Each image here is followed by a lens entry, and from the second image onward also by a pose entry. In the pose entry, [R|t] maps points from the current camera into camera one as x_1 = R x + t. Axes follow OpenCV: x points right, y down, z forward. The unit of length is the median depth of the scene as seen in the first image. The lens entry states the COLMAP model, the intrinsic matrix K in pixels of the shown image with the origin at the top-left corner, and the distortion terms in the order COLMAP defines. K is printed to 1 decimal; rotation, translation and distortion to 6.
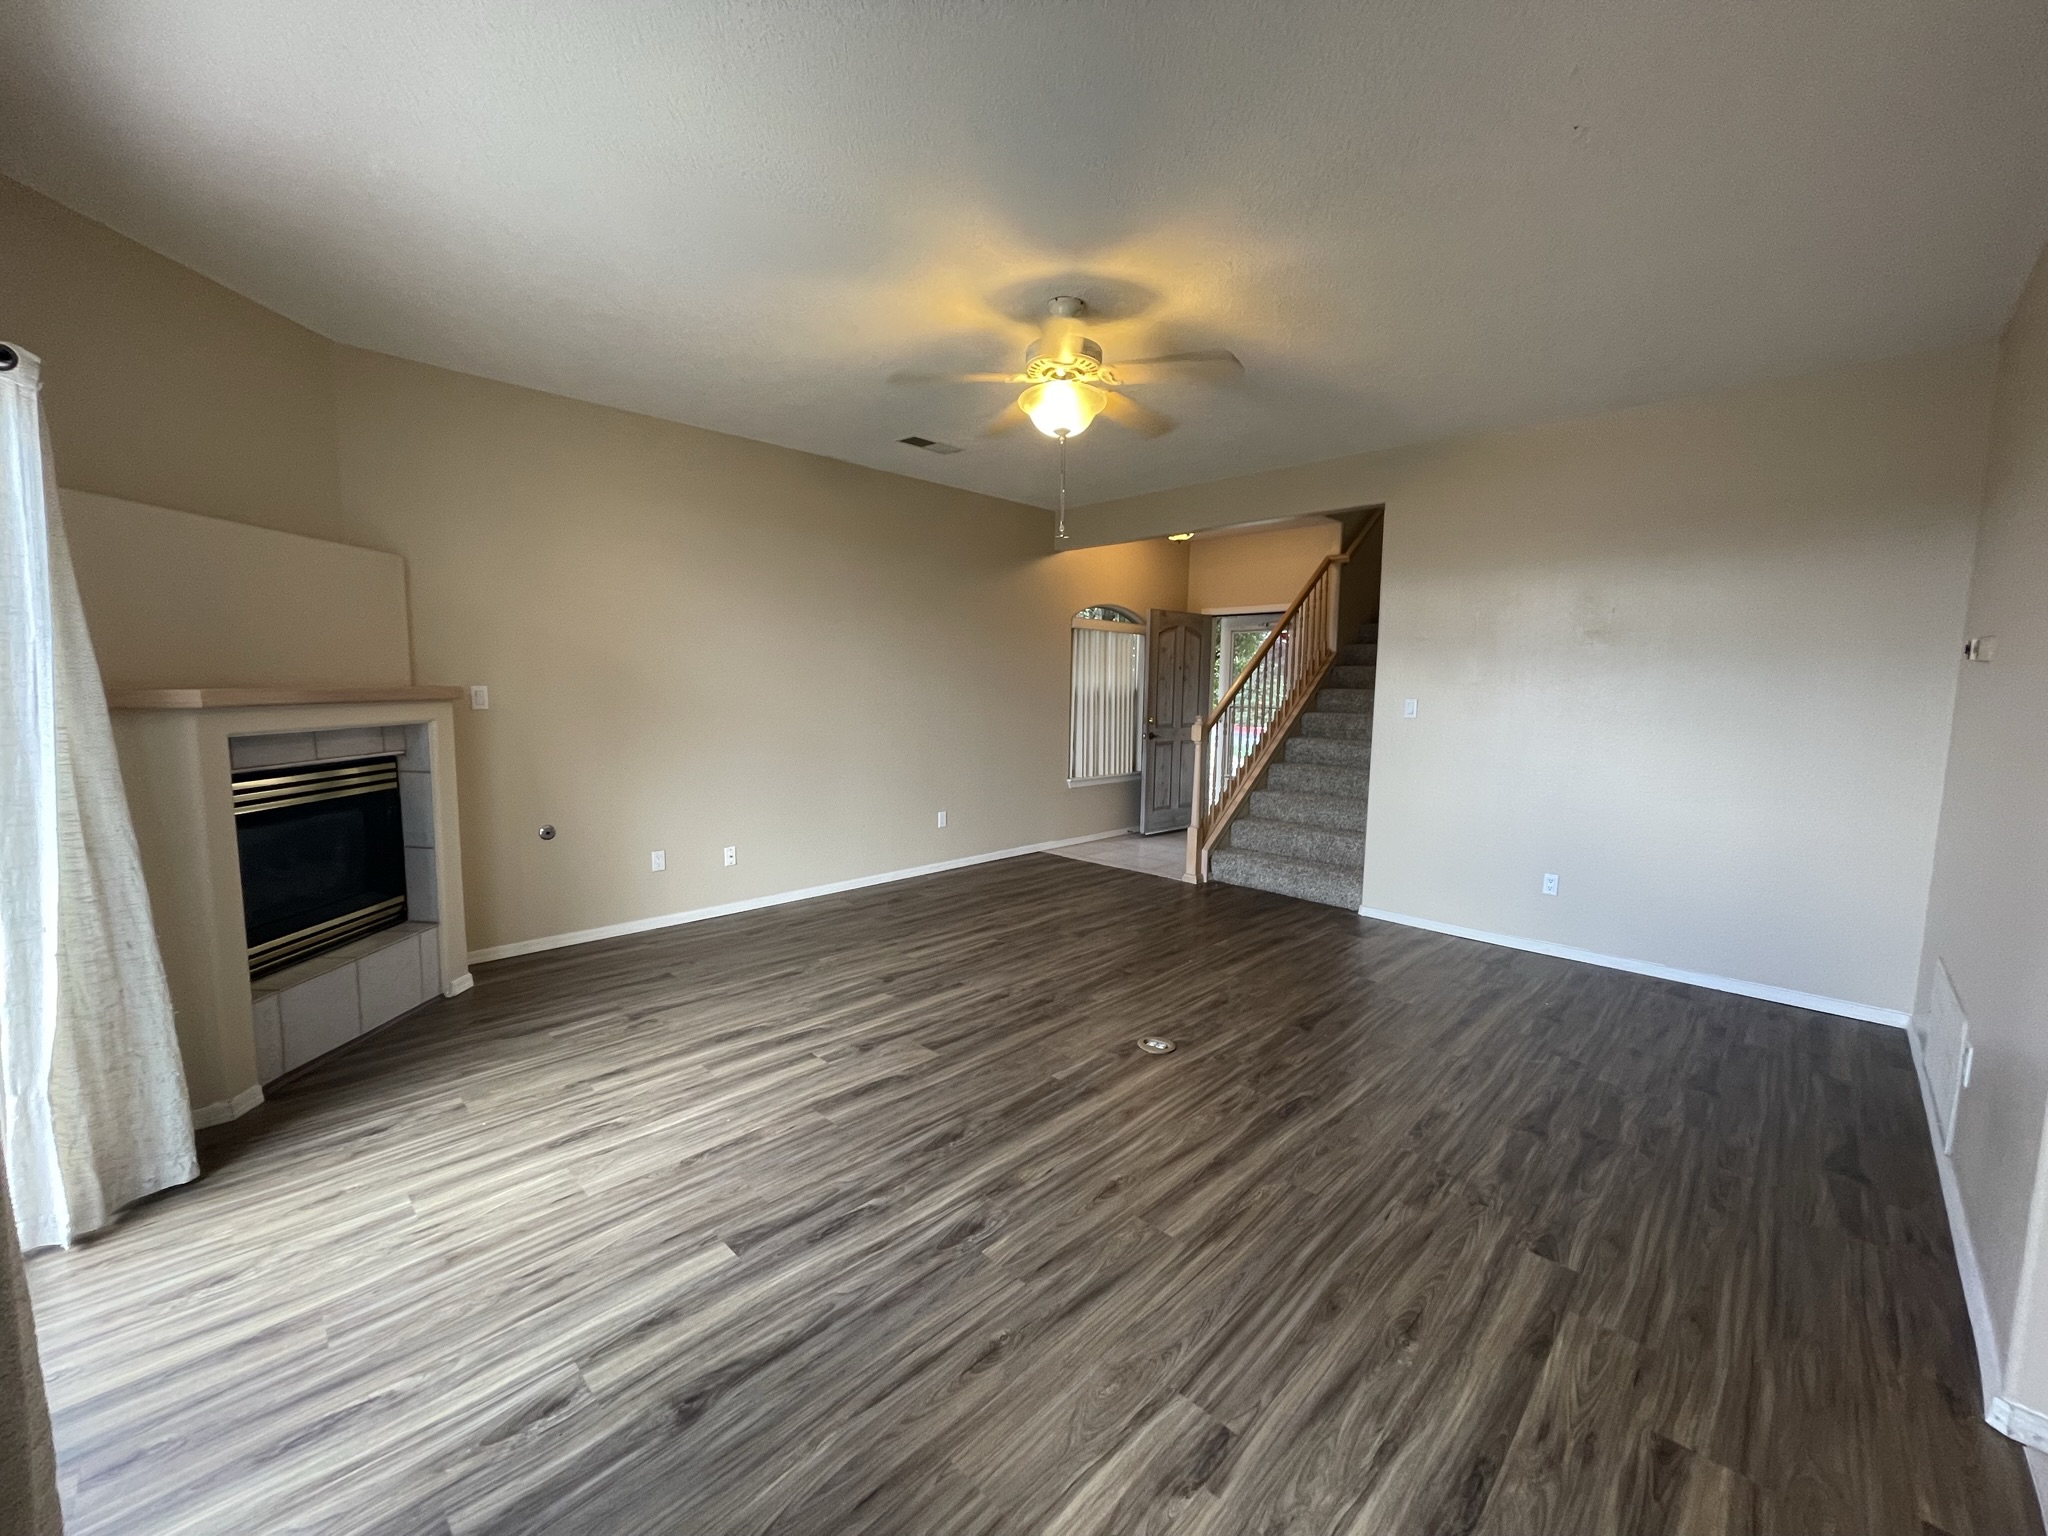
lens RADIAL K [[822.6, 0, 1018.9], [0, 822.6, 769.4], [0, 0, 1]] dist [-0.003889, -0.000242]
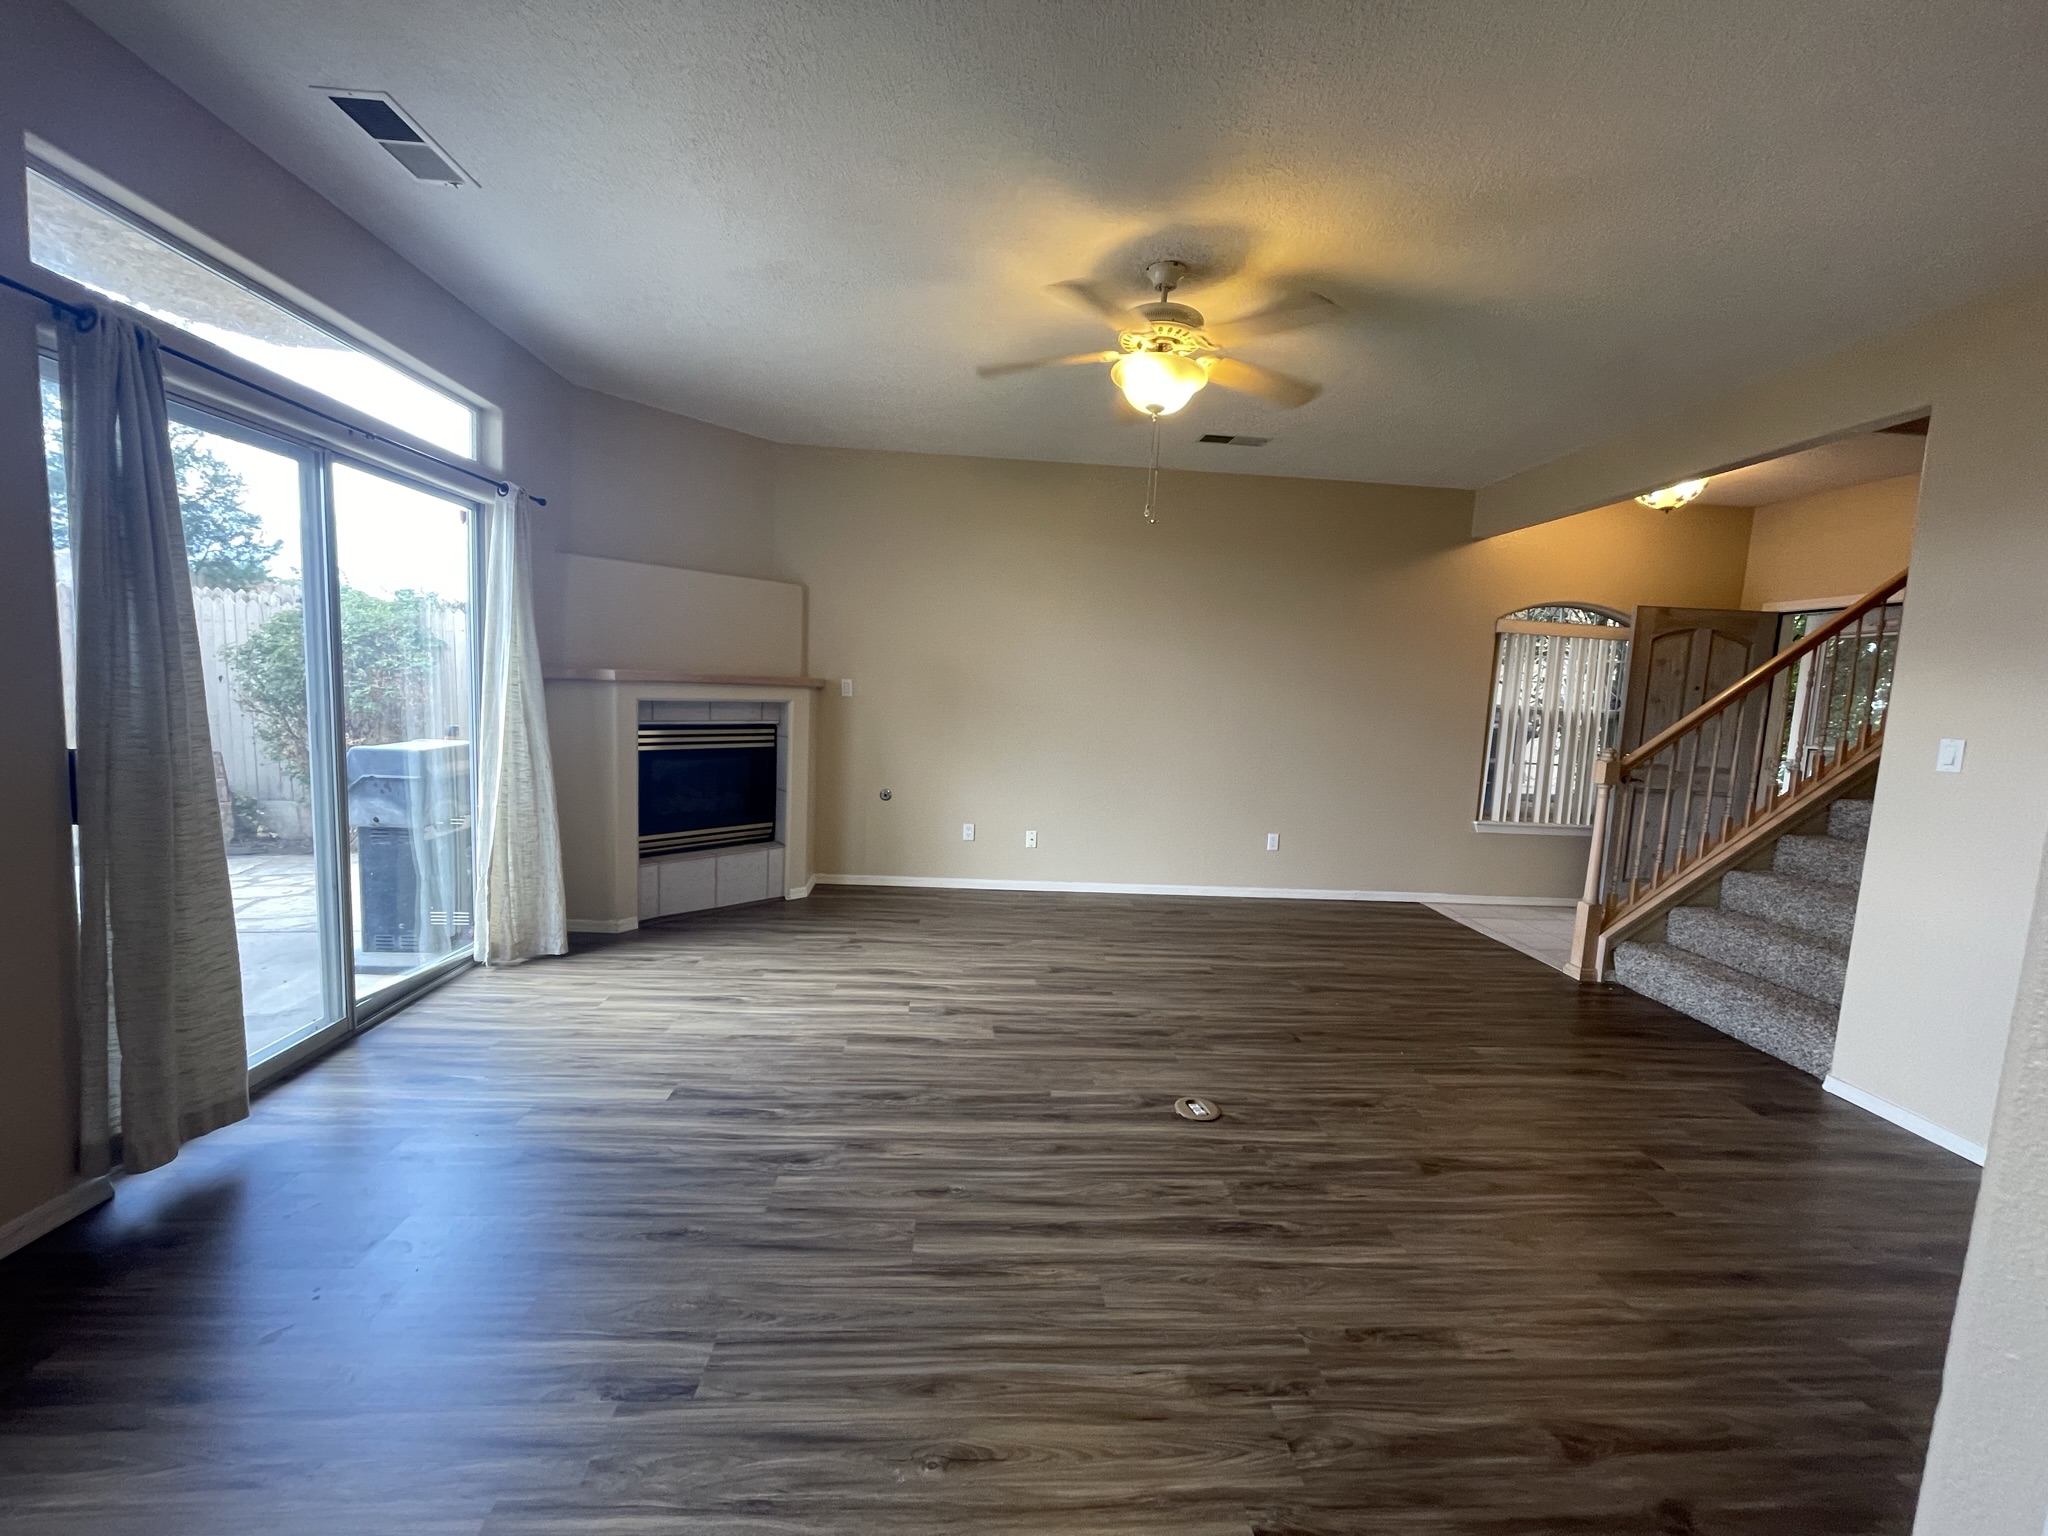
lens RADIAL K [[822.6, 0, 1018.9], [0, 822.6, 769.4], [0, 0, 1]] dist [-0.003889, -0.000242]
pose [[0.746583, 0.090426, -0.659118, 0.565844], [-0.106630, 0.994176, 0.015613, -0.006812], [0.656691, 0.058625, 0.751878, 0.224246]]
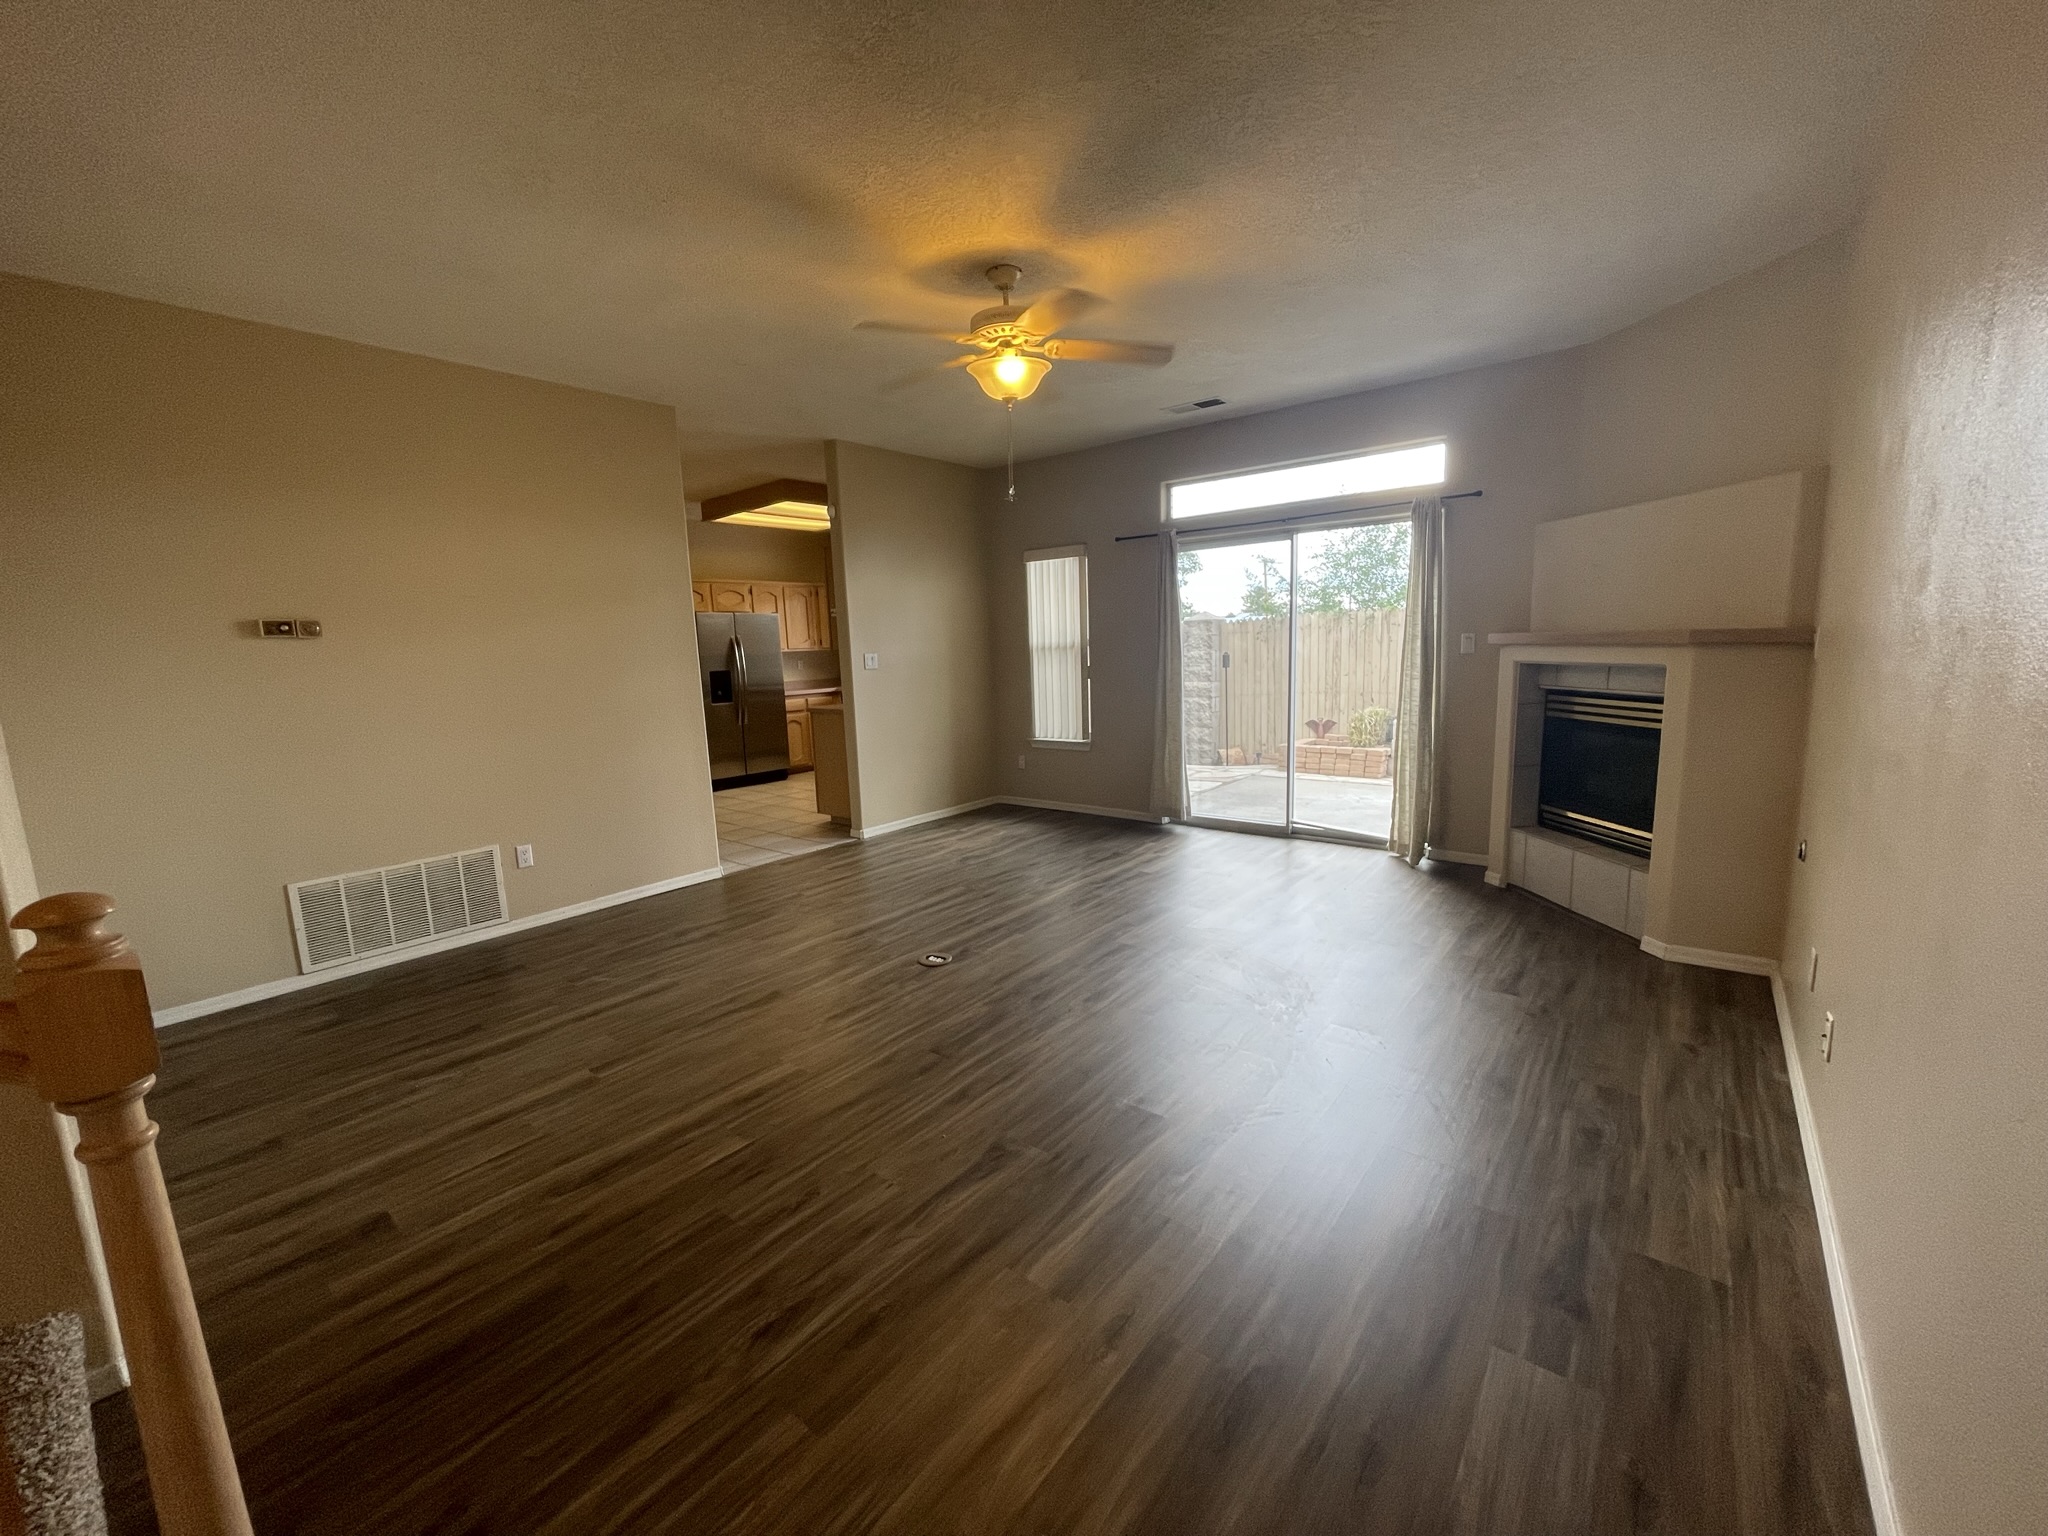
lens RADIAL K [[822.6, 0, 1018.9], [0, 822.6, 769.4], [0, 0, 1]] dist [-0.003889, -0.000242]
pose [[-0.995610, 0.034891, -0.086856, 0.143848], [0.011533, 0.966585, 0.256086, -0.216679], [0.092889, 0.253960, -0.962744, 2.077662]]
